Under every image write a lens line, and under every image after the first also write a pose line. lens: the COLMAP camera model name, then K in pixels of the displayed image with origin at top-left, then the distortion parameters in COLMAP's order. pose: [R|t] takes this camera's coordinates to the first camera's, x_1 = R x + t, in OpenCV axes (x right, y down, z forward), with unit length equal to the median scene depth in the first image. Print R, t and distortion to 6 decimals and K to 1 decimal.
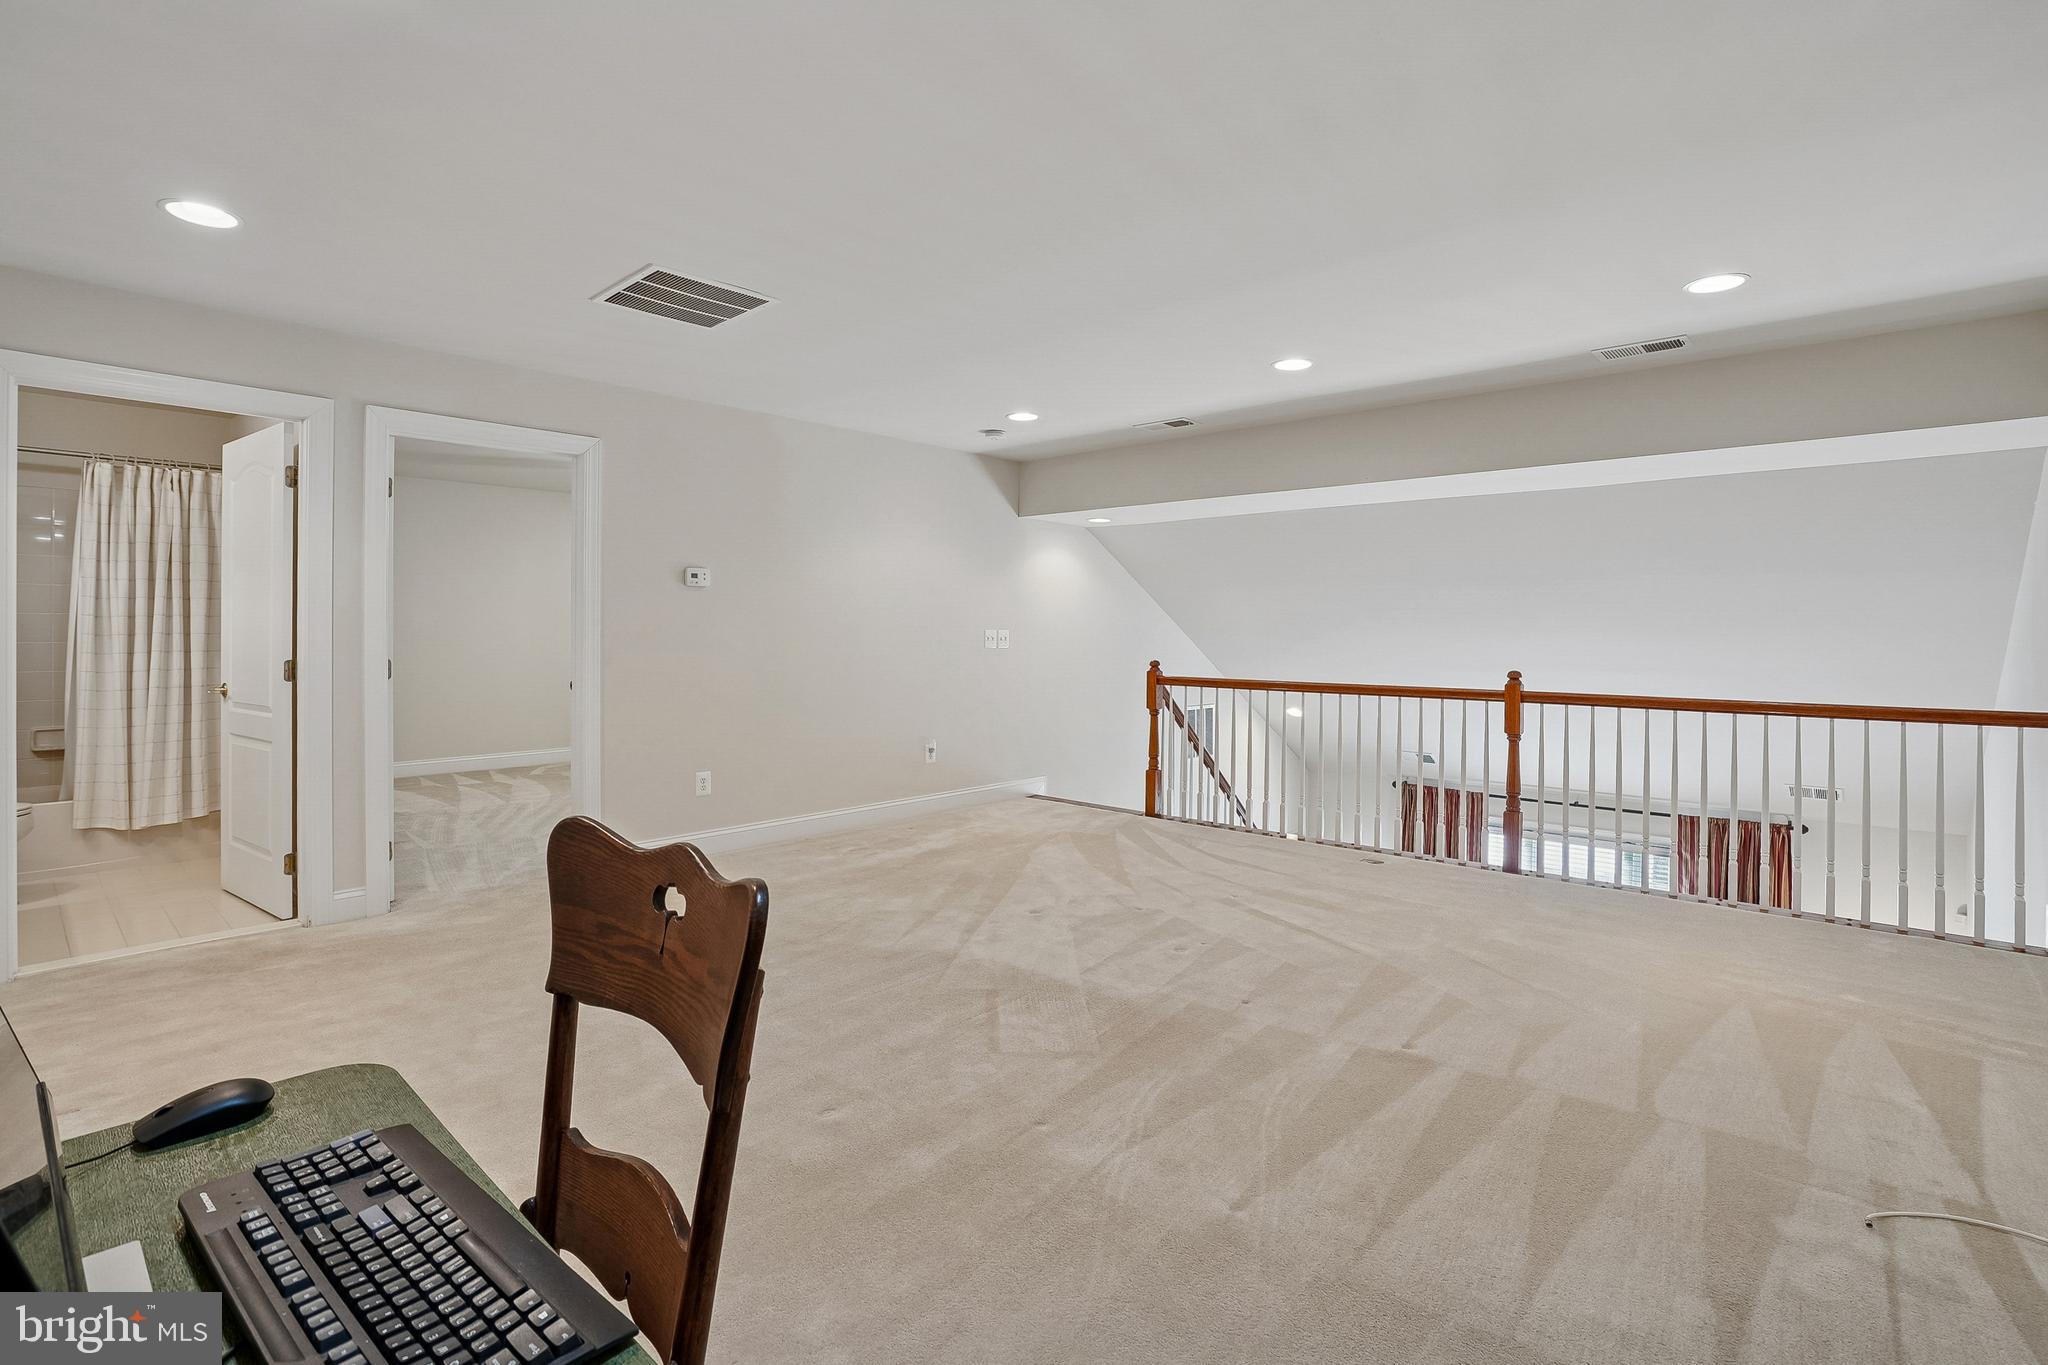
lens RADIAL K [[1002.5, 0, 1085.7], [0, 1002.5, 646.8], [0, 0, 1]] dist [-0.002039, -0.000109]
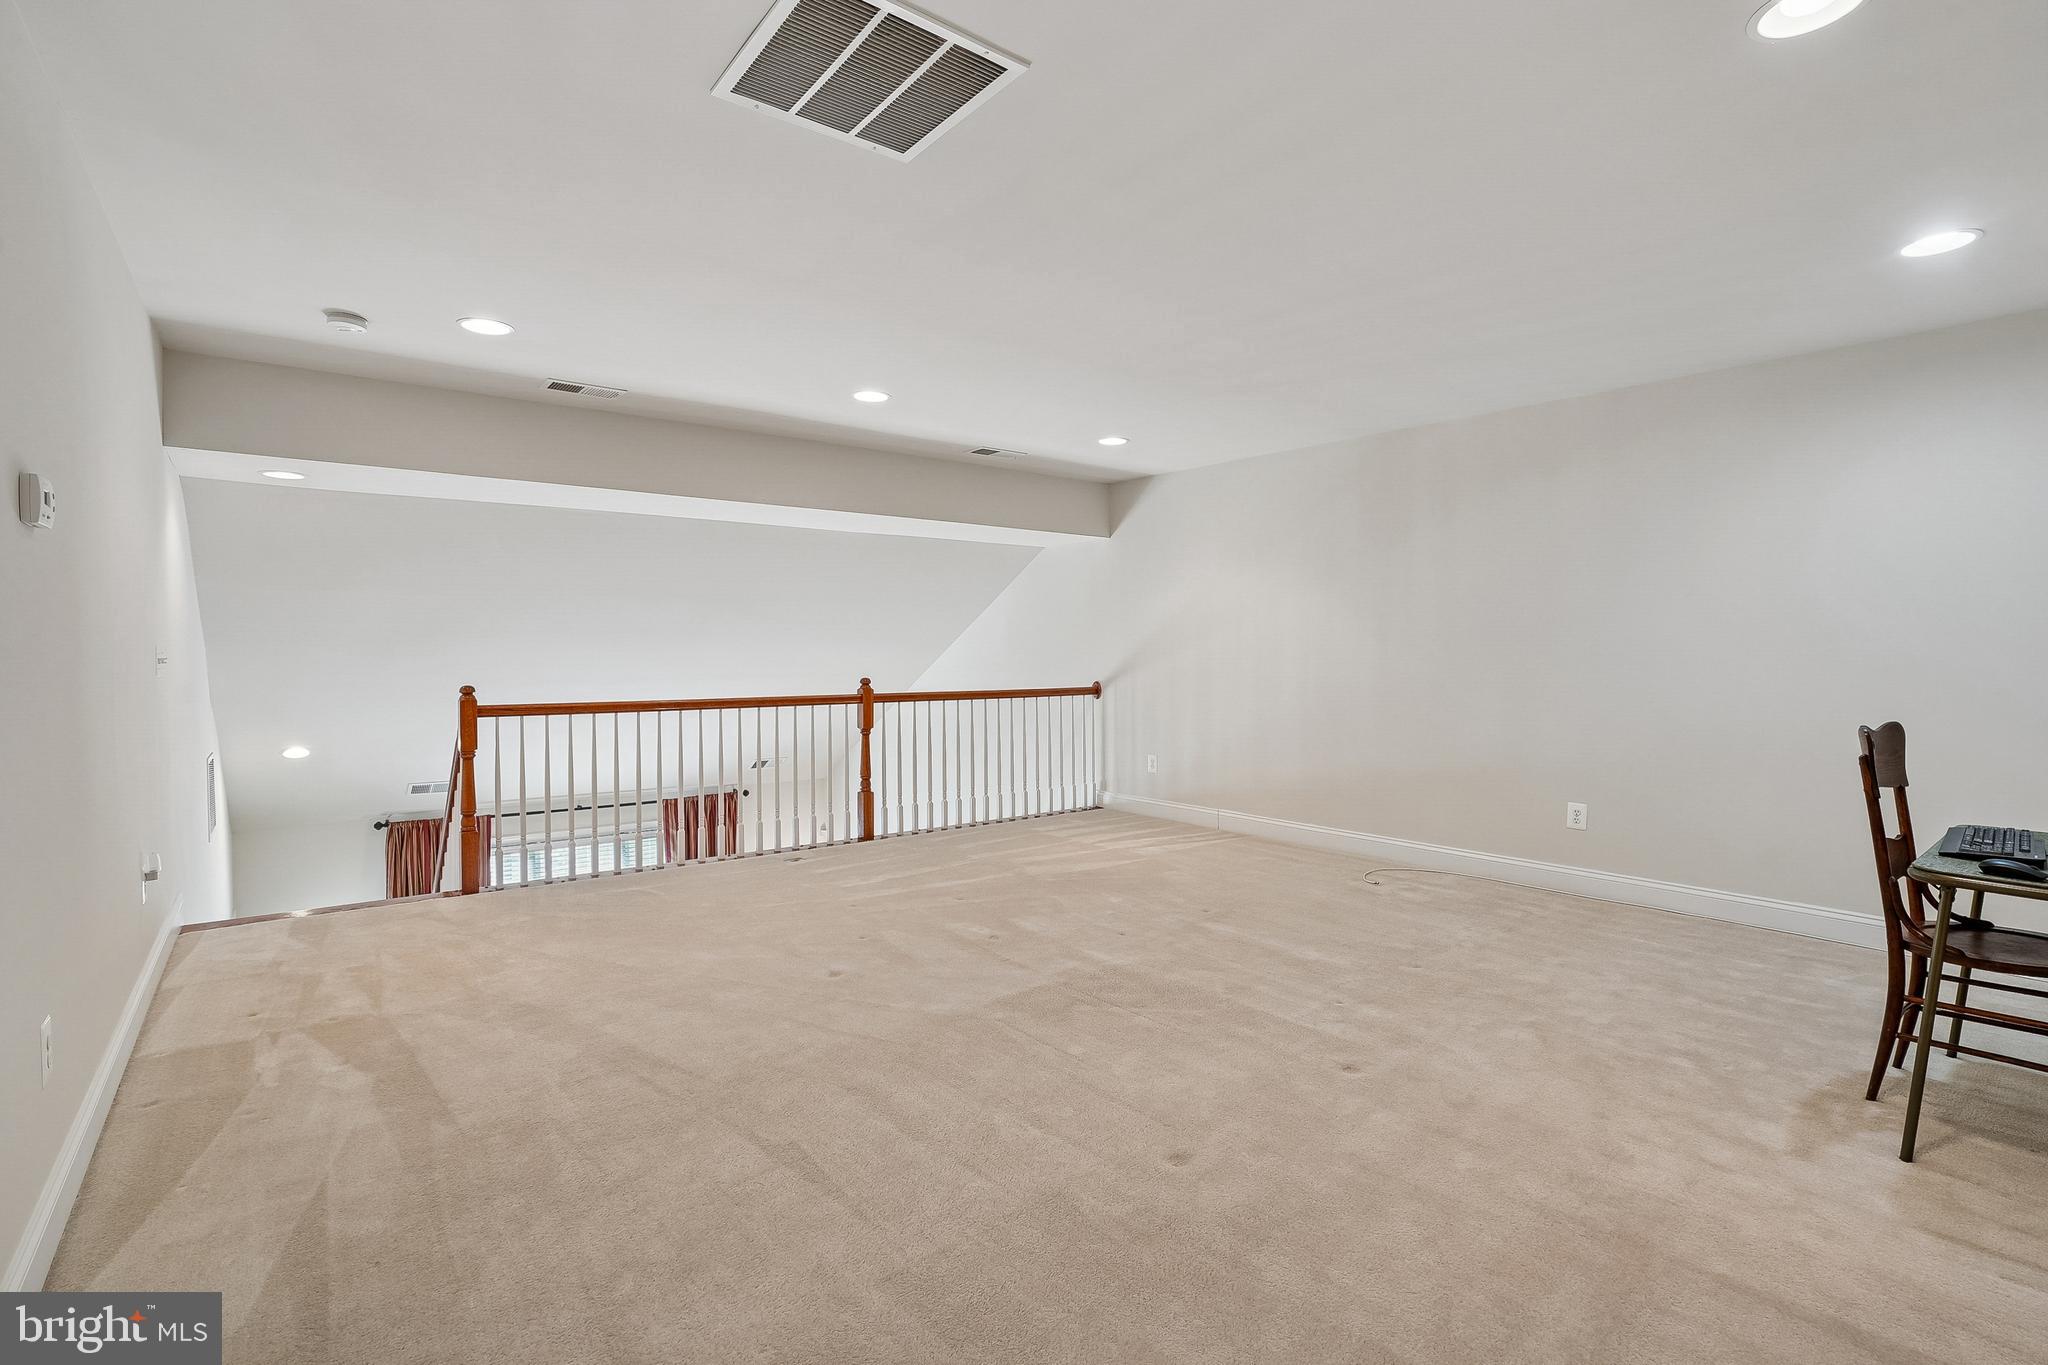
lens RADIAL K [[946.4, 0, 1028.5], [0, 946.4, 661.2], [0, 0, 1]] dist [-0.028196, 0.014699]
pose [[0.196018, -0.018310, 0.980429, -0.448659], [0.014947, 0.999765, 0.015683, -0.007651], [-0.980486, 0.011580, 0.196245, 0.383411]]
